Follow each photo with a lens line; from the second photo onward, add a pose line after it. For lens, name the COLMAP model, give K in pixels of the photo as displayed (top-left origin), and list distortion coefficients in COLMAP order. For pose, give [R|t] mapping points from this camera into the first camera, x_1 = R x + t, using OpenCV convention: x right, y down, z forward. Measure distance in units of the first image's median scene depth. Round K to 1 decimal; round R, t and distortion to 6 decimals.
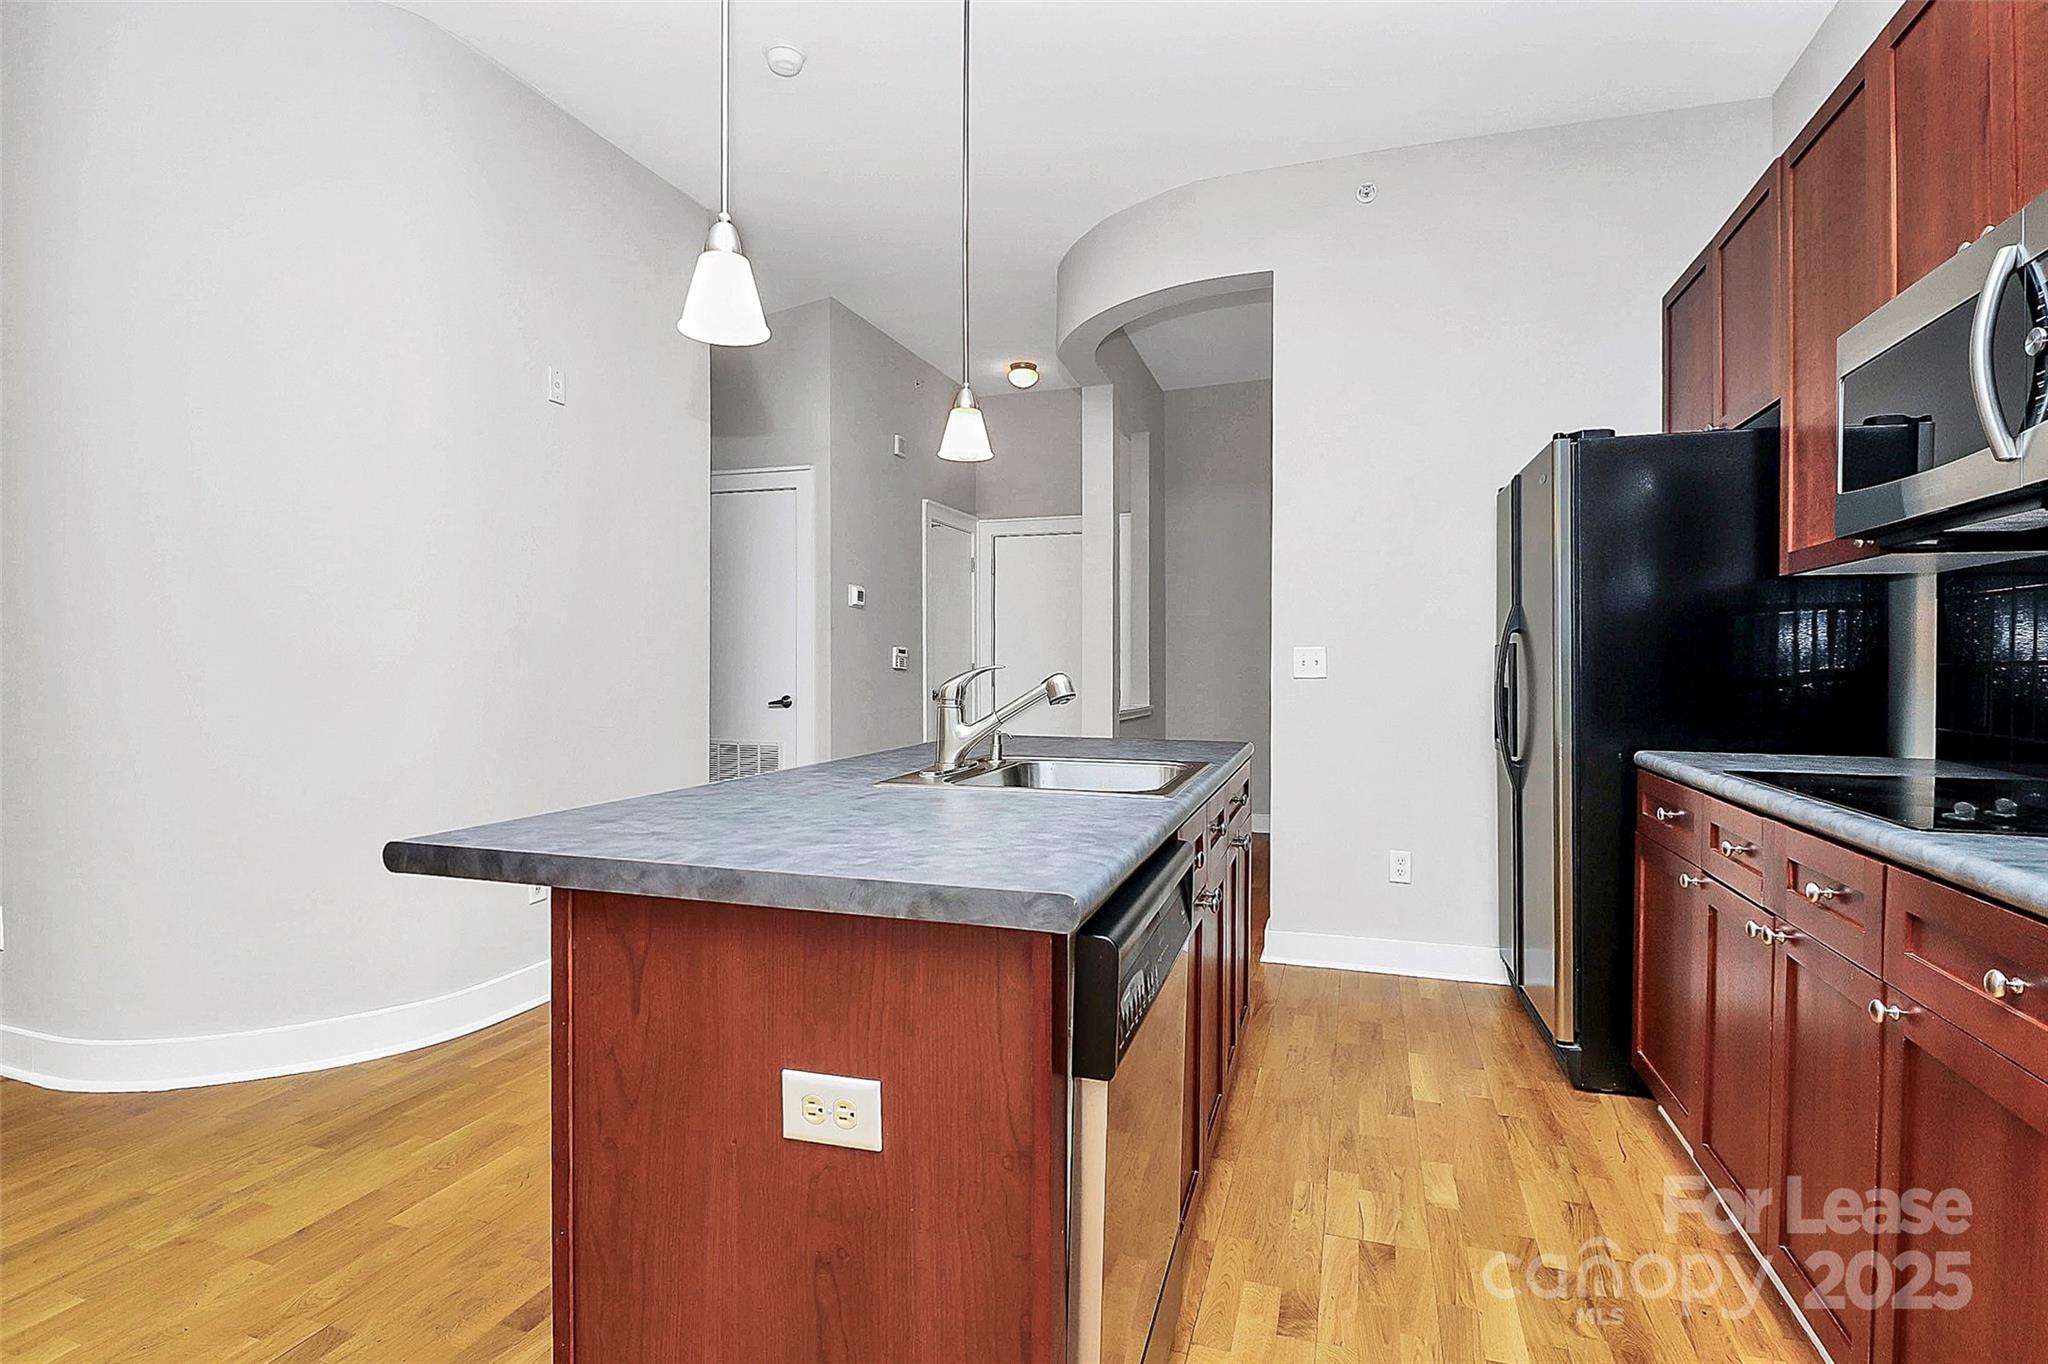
lens RADIAL K [[987.5, 0, 1028.8], [0, 987.5, 672.9], [0, 0, 1]] dist [0.009920, -0.020020]
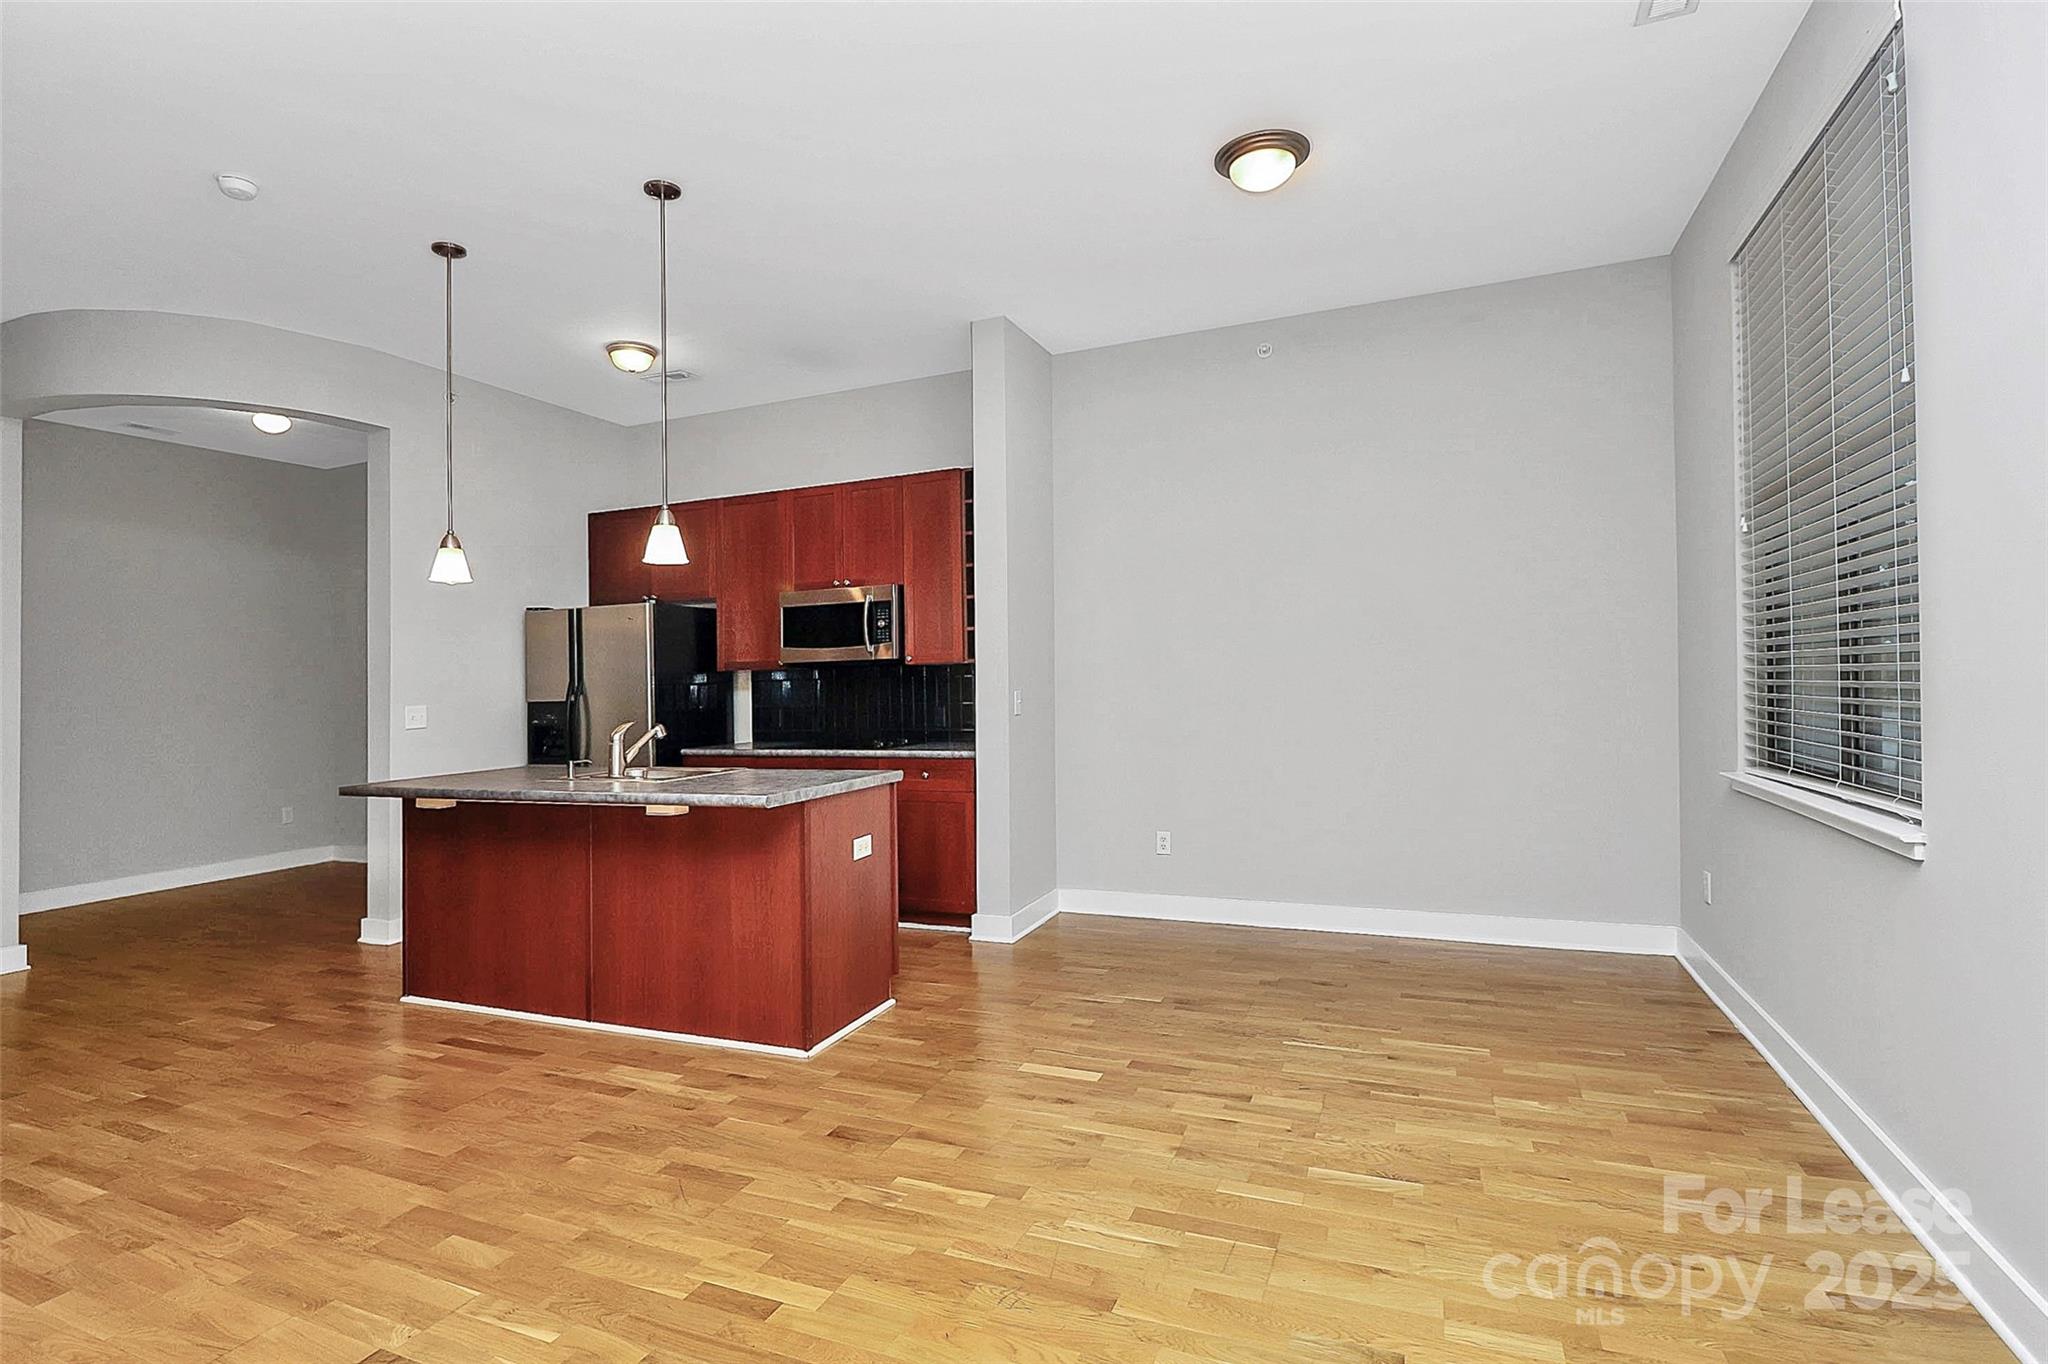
lens RADIAL K [[987.5, 0, 1028.8], [0, 987.5, 672.9], [0, 0, 1]] dist [0.009920, -0.020020]
pose [[0.072696, 0.002729, 0.997350, -1.528203], [0.036047, 0.999336, -0.005362, -0.051351], [-0.996703, 0.036341, 0.072549, 0.069640]]
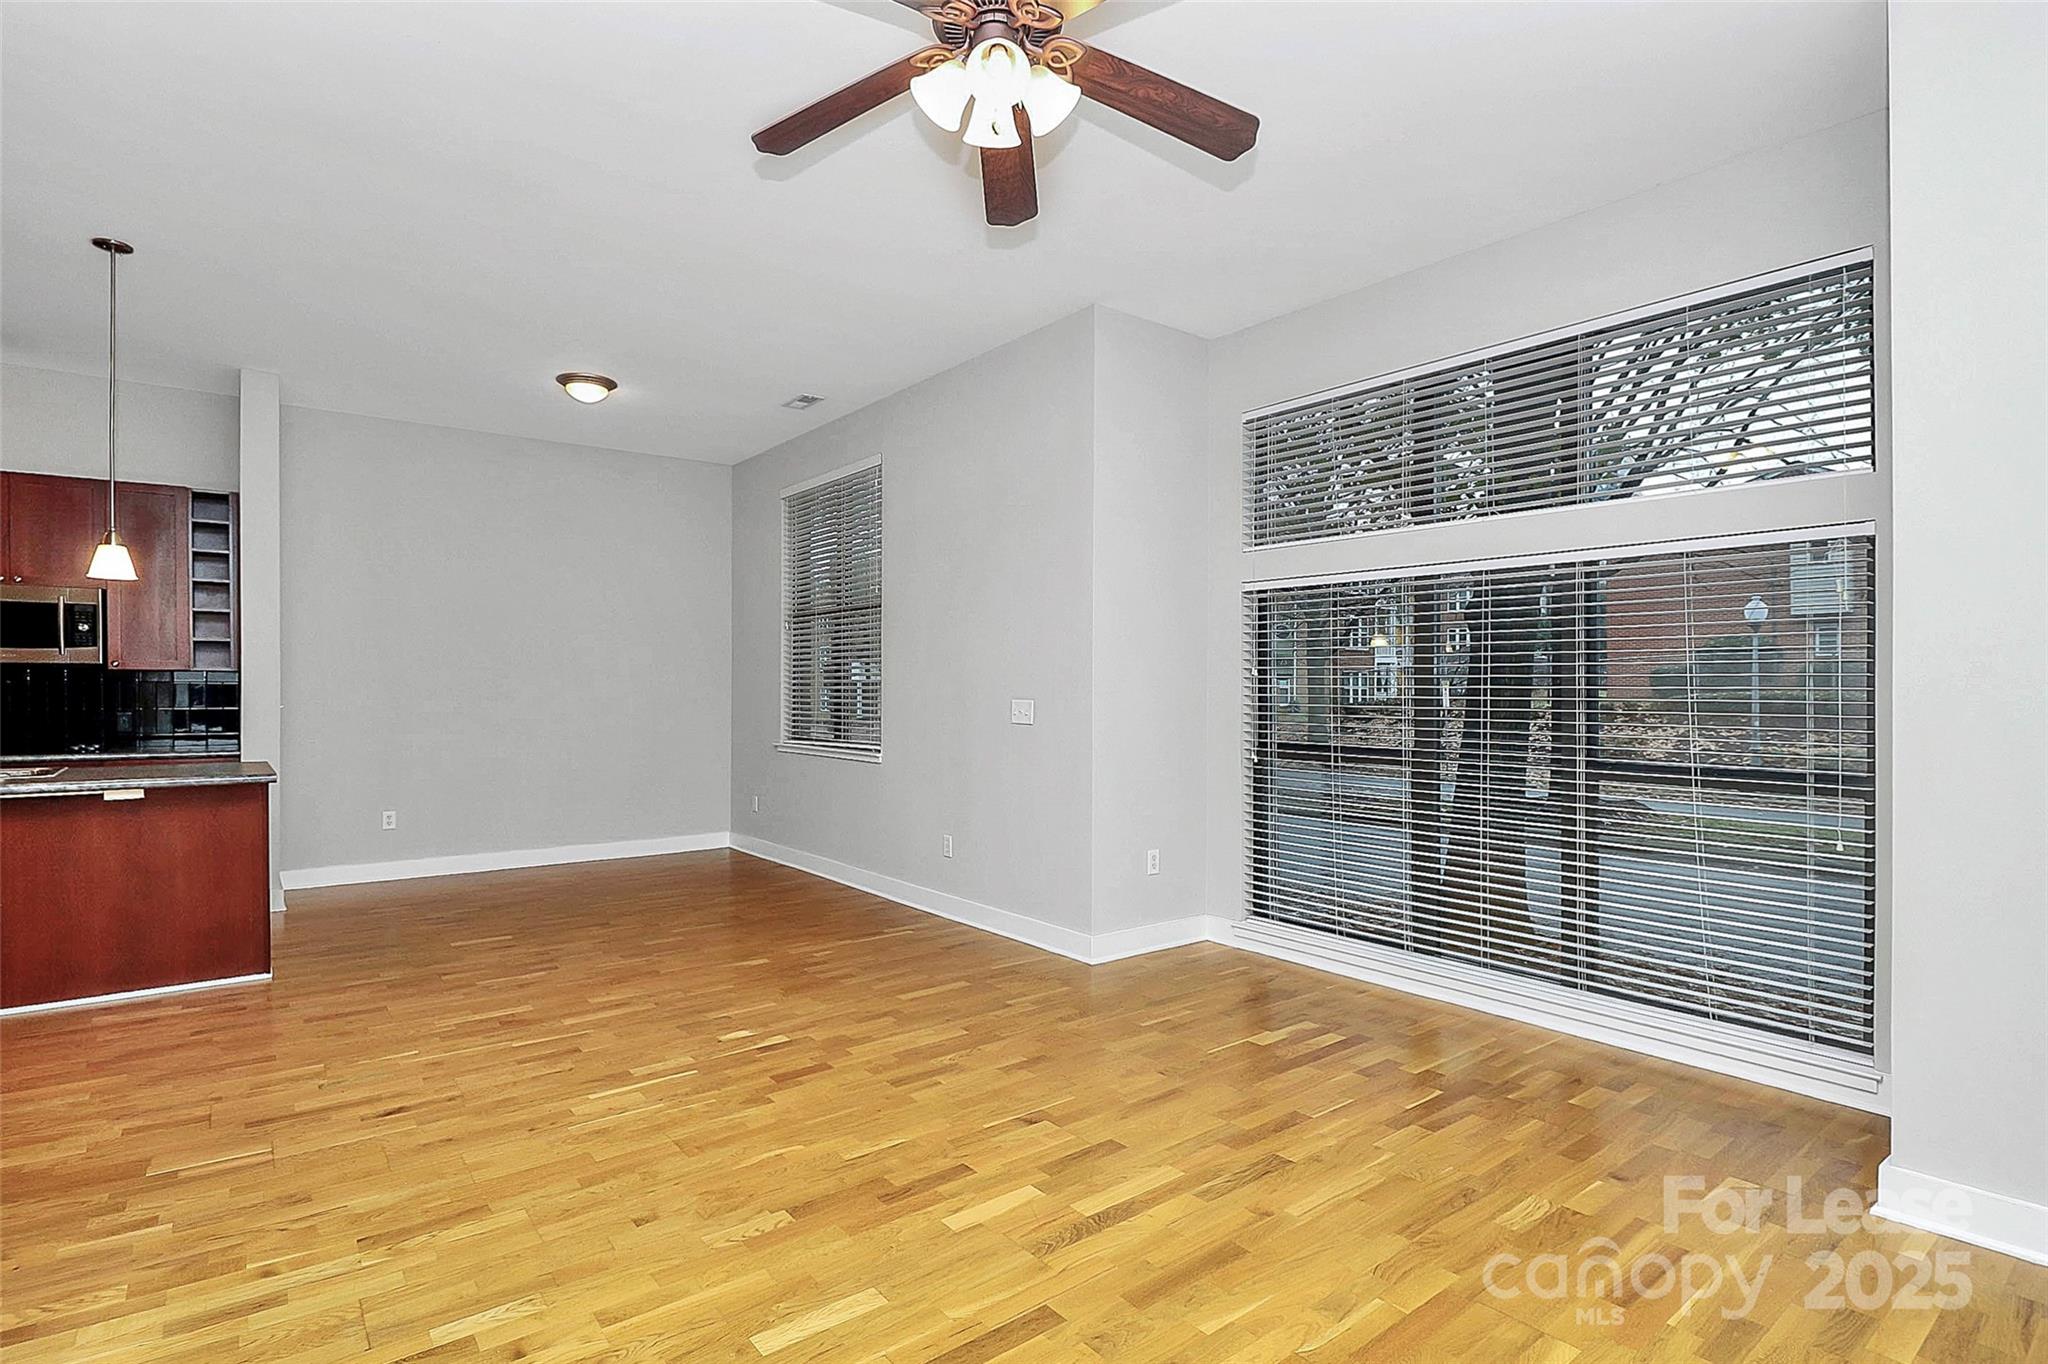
lens RADIAL K [[994.7, 0, 1024.0], [0, 994.7, 682.0], [0, 0, 1]] dist [-0.003042, -0.001454]
pose [[-0.837384, -0.003562, 0.546604, -2.251678], [0.000478, 0.999974, 0.007248, -0.077631], [-0.546615, 0.006331, -0.837360, 1.194815]]
